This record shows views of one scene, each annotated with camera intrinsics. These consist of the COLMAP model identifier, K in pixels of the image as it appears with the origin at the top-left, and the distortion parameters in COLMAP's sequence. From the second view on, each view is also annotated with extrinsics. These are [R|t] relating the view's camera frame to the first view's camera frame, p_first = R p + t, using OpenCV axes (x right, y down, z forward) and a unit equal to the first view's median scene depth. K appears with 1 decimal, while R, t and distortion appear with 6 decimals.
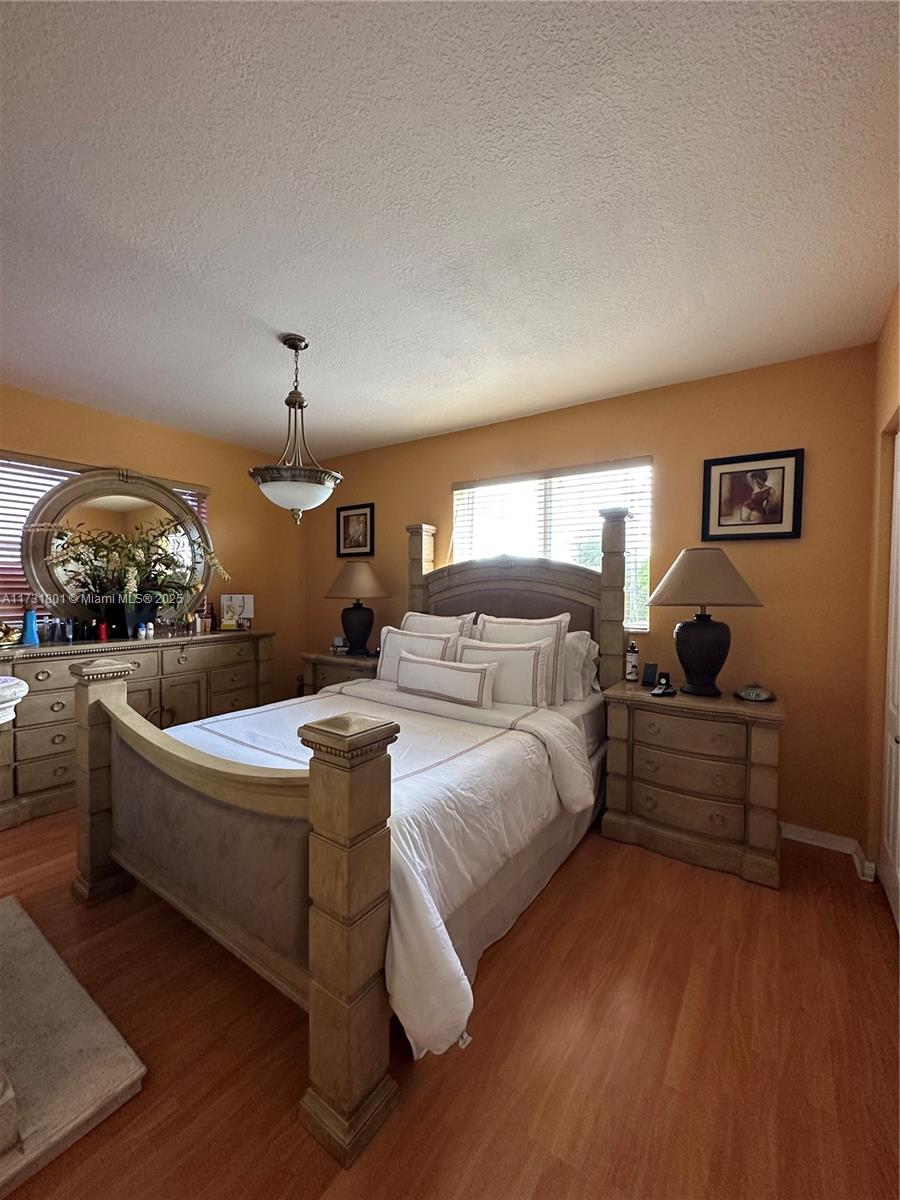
lens RADIAL K [[480.4, 0, 453.8], [0, 480.4, 601.3], [0, 0, 1]] dist [-0.003100, 0.000571]
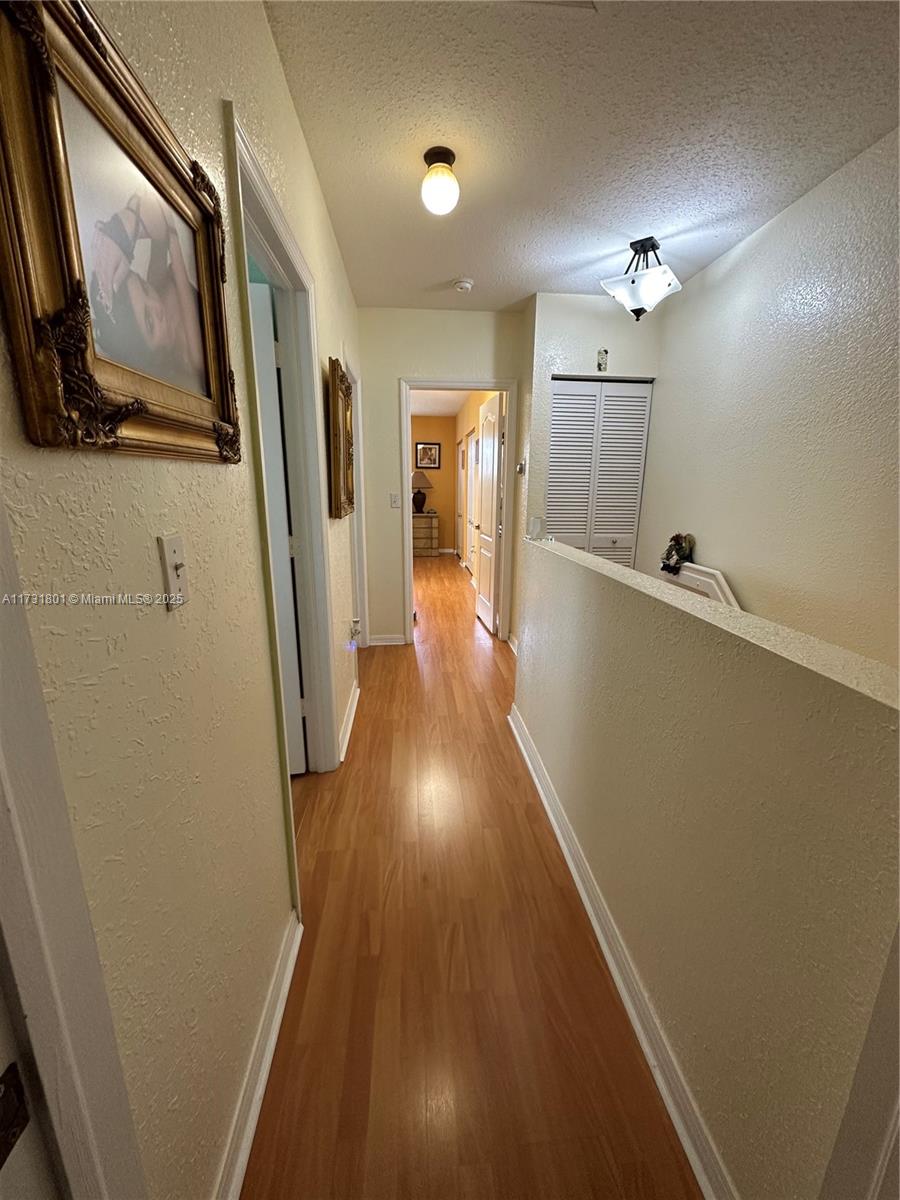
lens RADIAL K [[480.4, 0, 453.8], [0, 480.4, 601.3], [0, 0, 1]] dist [-0.003100, 0.000571]
pose [[0.774390, -0.149285, 0.614844, -1.583752], [0.013771, 0.975513, 0.219511, 0.050099], [-0.632558, -0.161520, 0.757484, -1.984834]]
